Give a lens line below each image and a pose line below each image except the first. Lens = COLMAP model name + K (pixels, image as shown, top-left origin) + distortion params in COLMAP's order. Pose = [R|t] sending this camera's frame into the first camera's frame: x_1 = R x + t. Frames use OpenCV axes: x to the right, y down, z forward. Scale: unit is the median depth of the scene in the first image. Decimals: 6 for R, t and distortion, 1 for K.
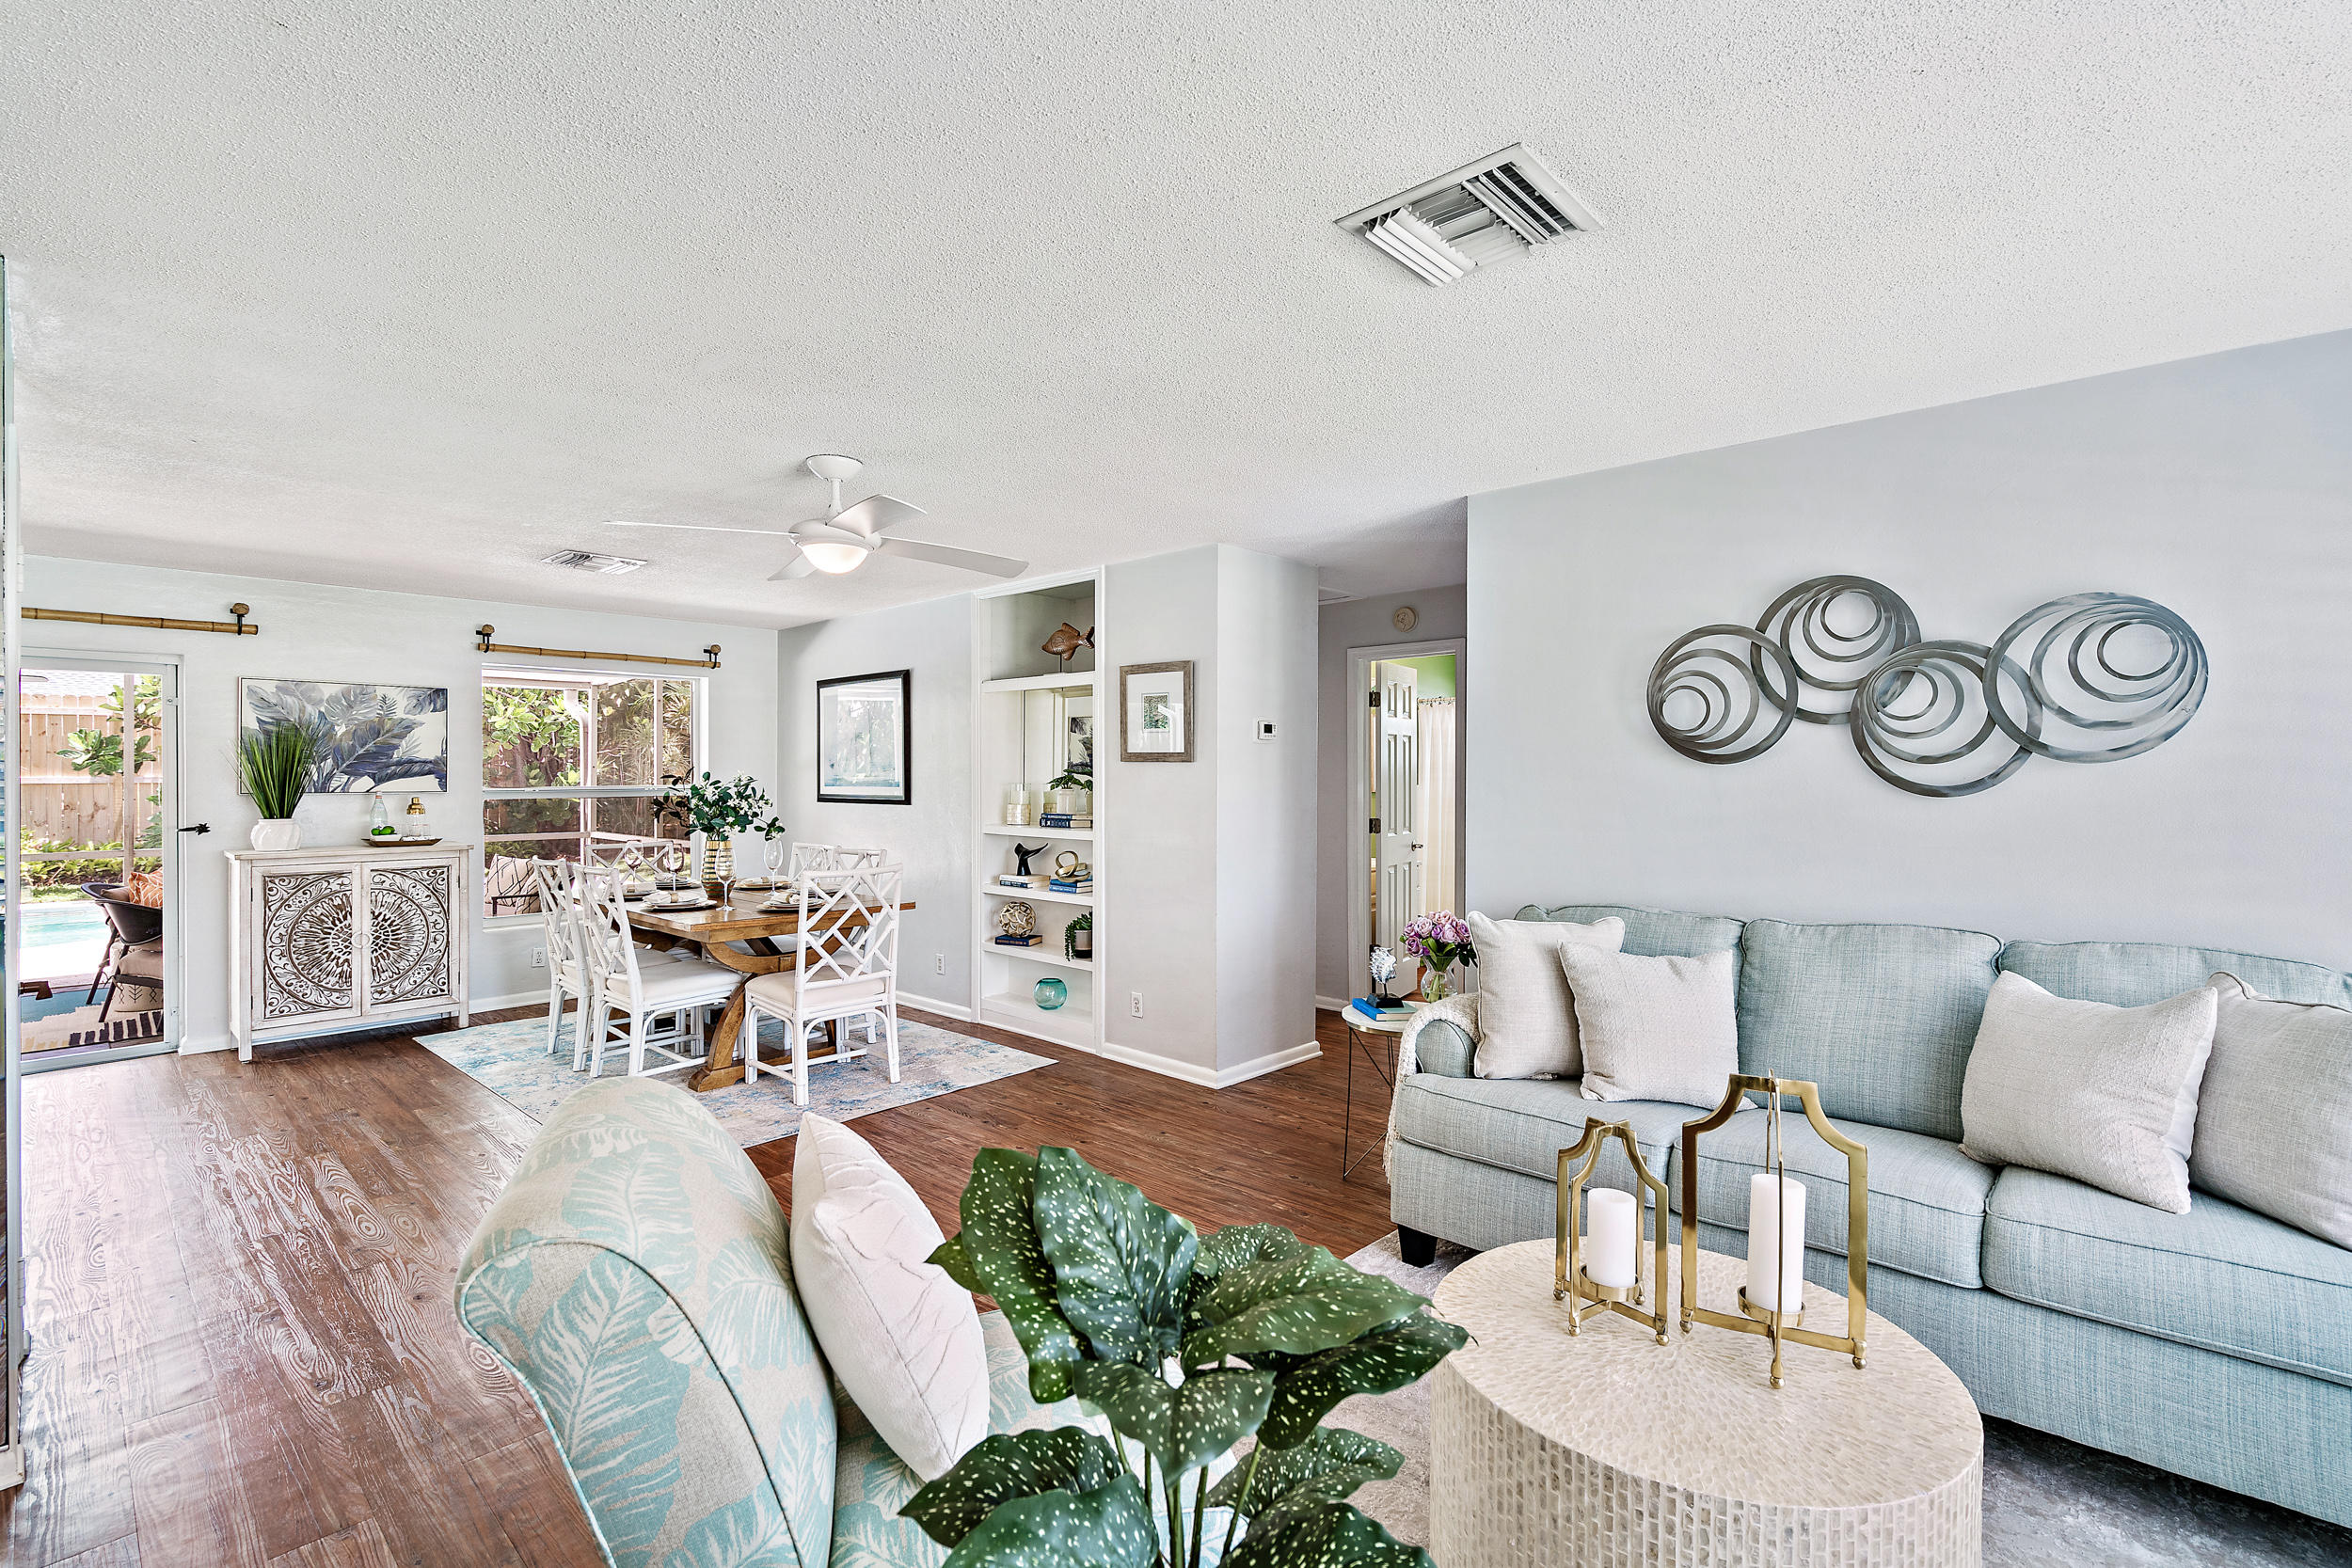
lens RADIAL K [[1067.3, 0, 1176.0], [0, 1067.3, 784.0], [0, 0, 1]] dist [-0.001000, 0.000226]
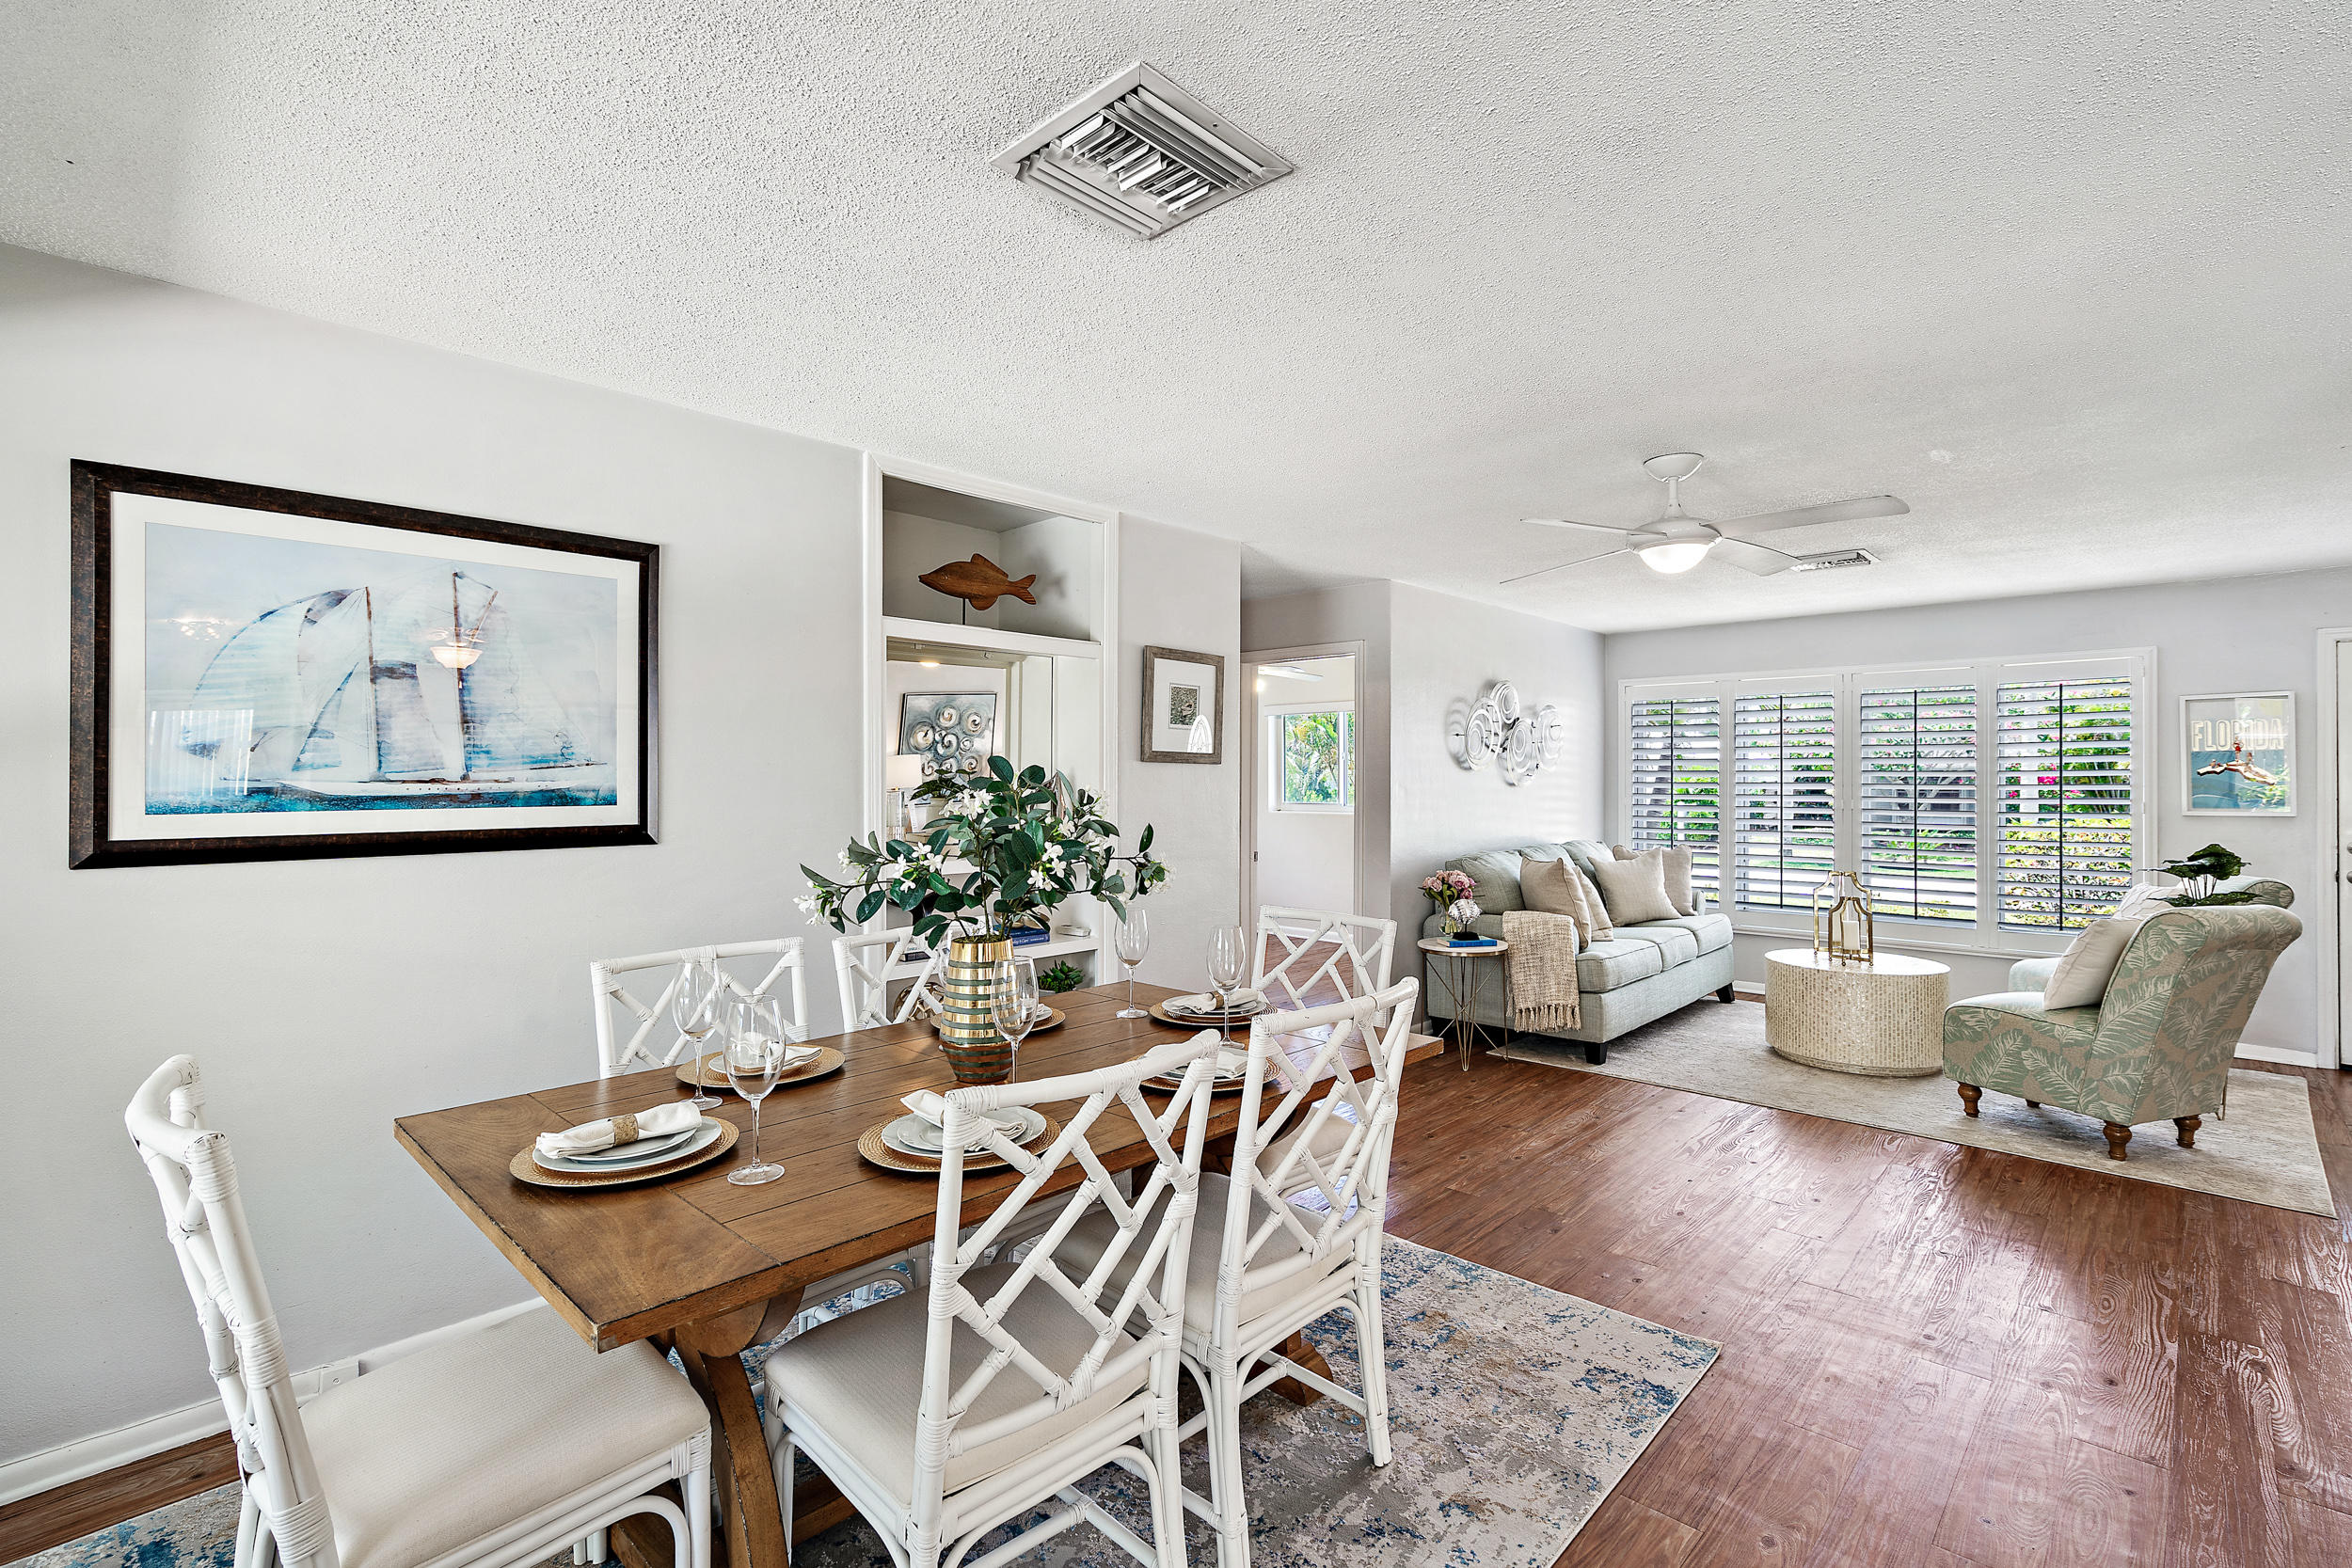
lens RADIAL K [[1080.4, 0, 1174.3], [0, 1080.4, 777.6], [0, 0, 1]] dist [-0.000476, -0.000057]
pose [[0.011289, -0.001503, 0.999935, -0.813102], [0.007277, 0.999973, 0.001421, -0.008847], [-0.999910, 0.007261, 0.011300, 0.890419]]
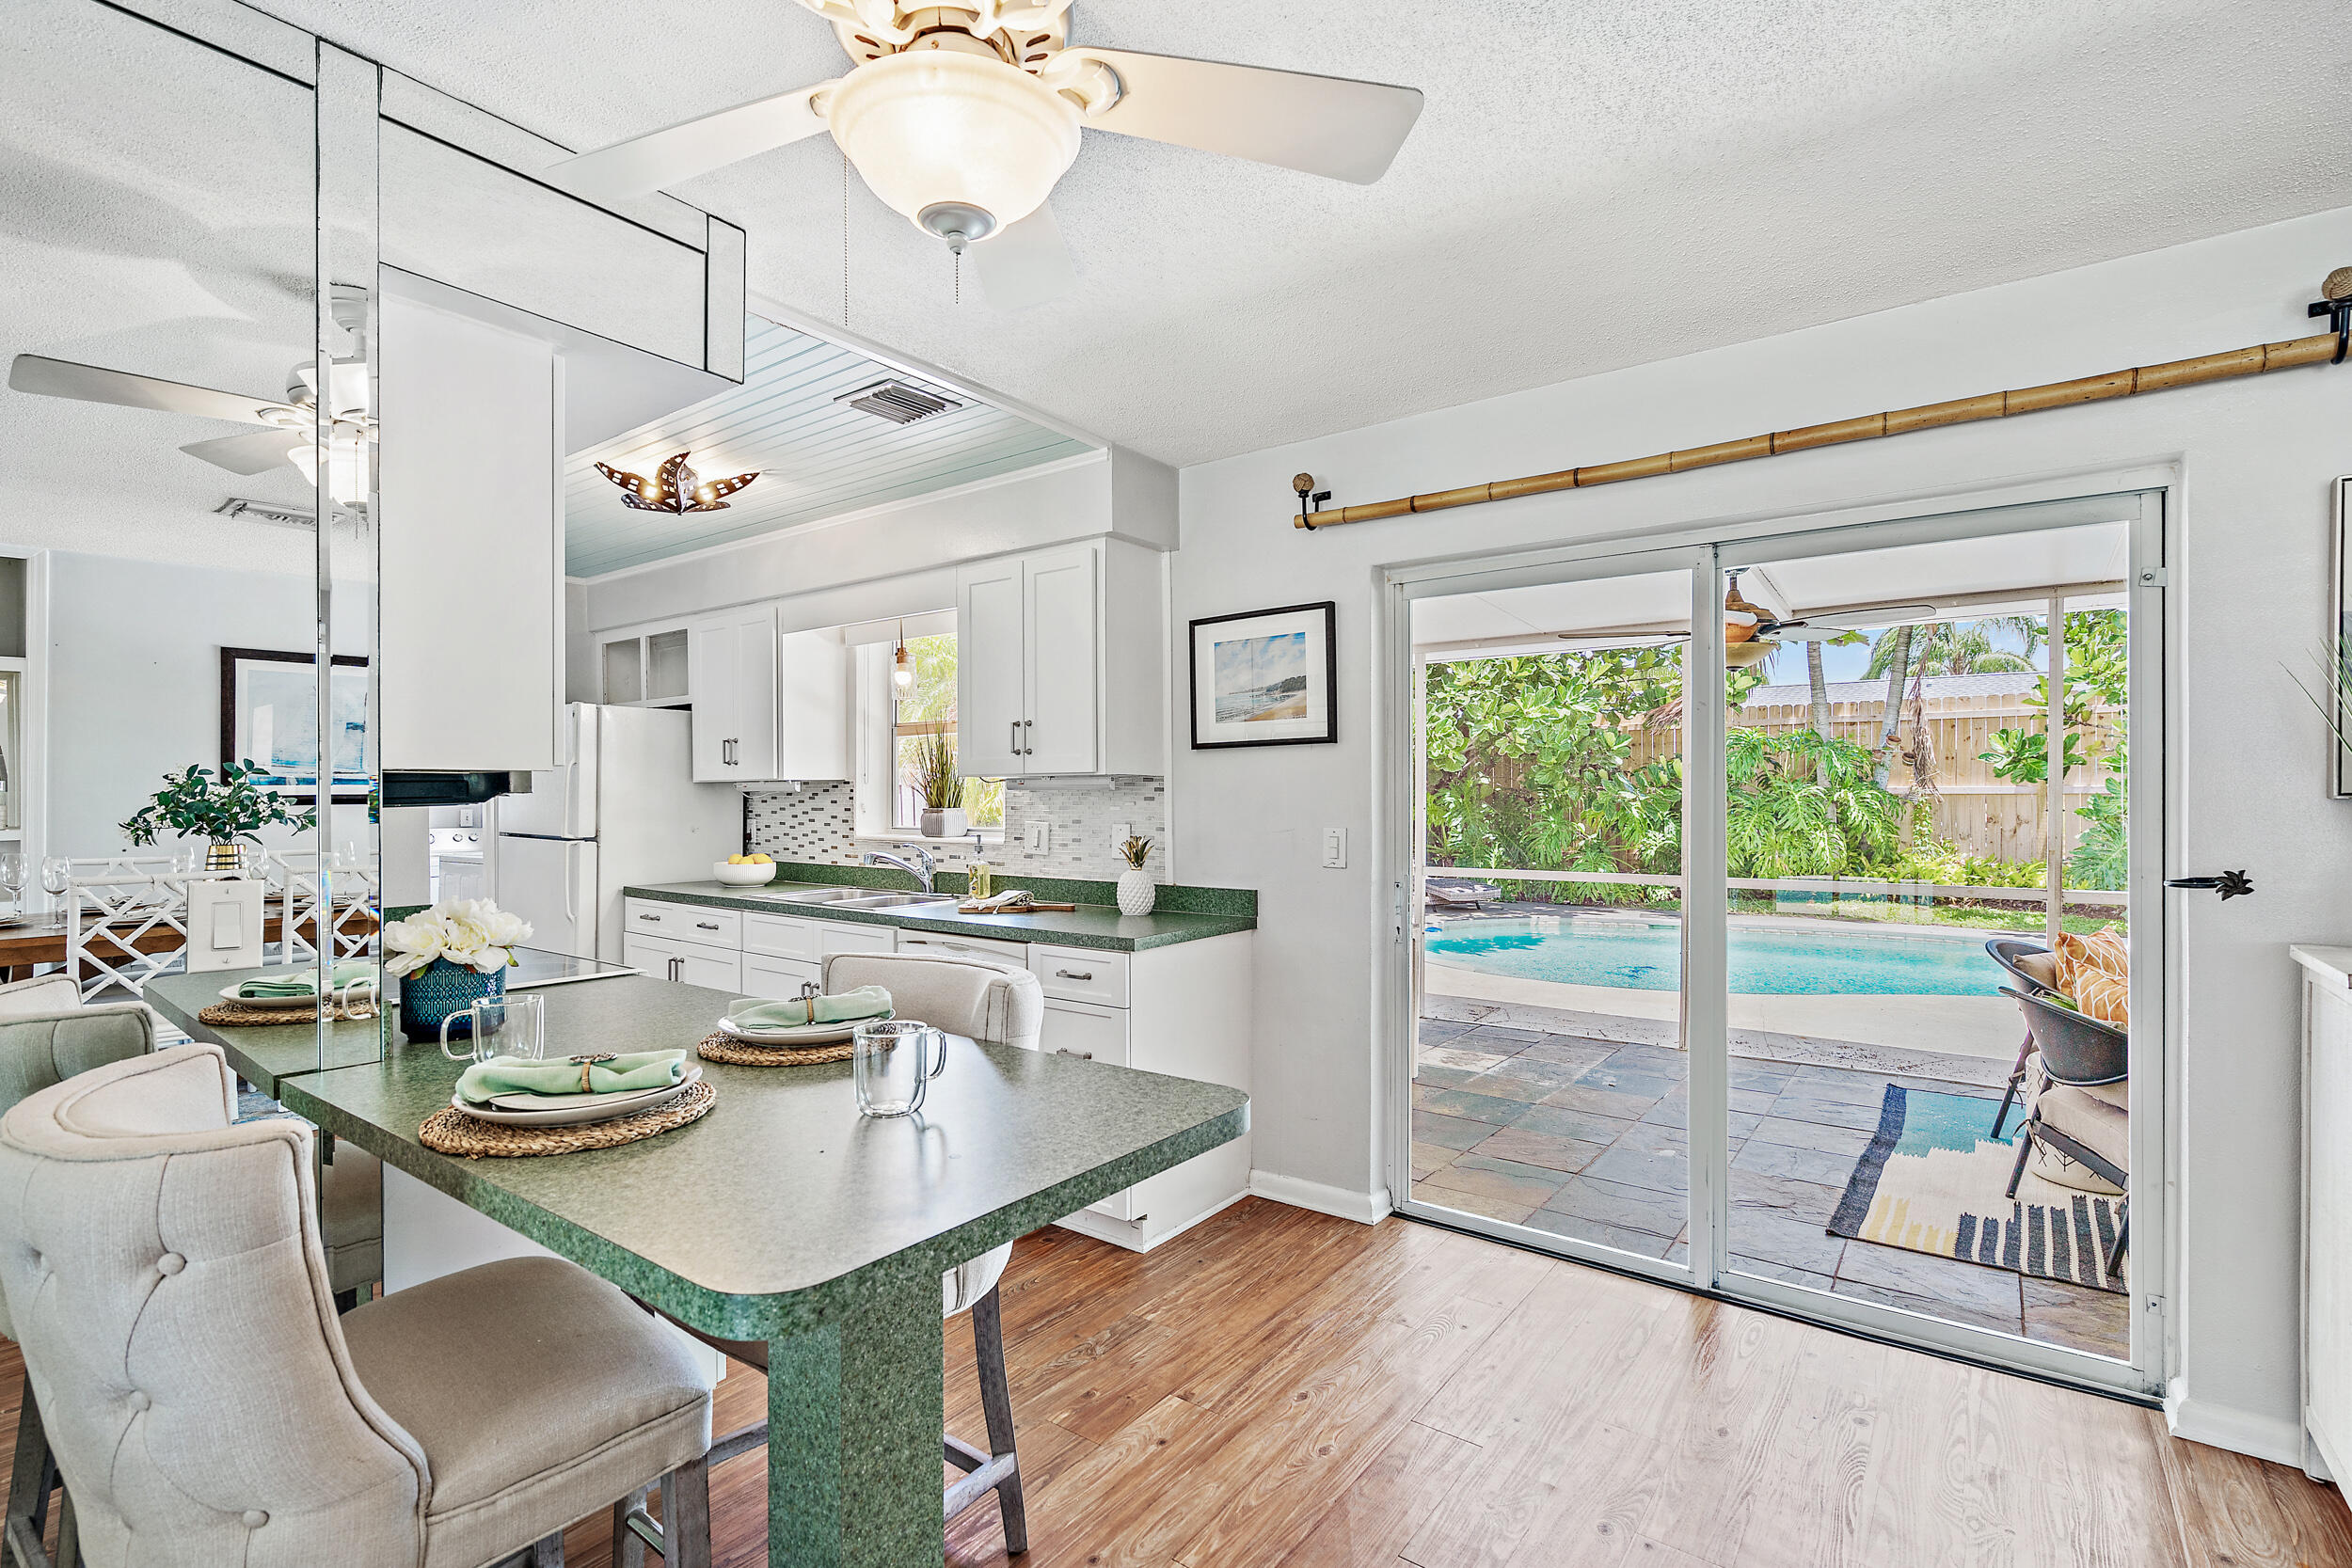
lens RADIAL K [[1086.8, 0, 1150.7], [0, 1086.8, 792.8], [0, 0, 1]] dist [-0.000768, 0.000284]
pose [[0.101143, -0.000190, -0.994872, -0.532064], [-0.006534, 0.999978, -0.000855, 0.010990], [0.994850, 0.006587, 0.101140, 0.539683]]
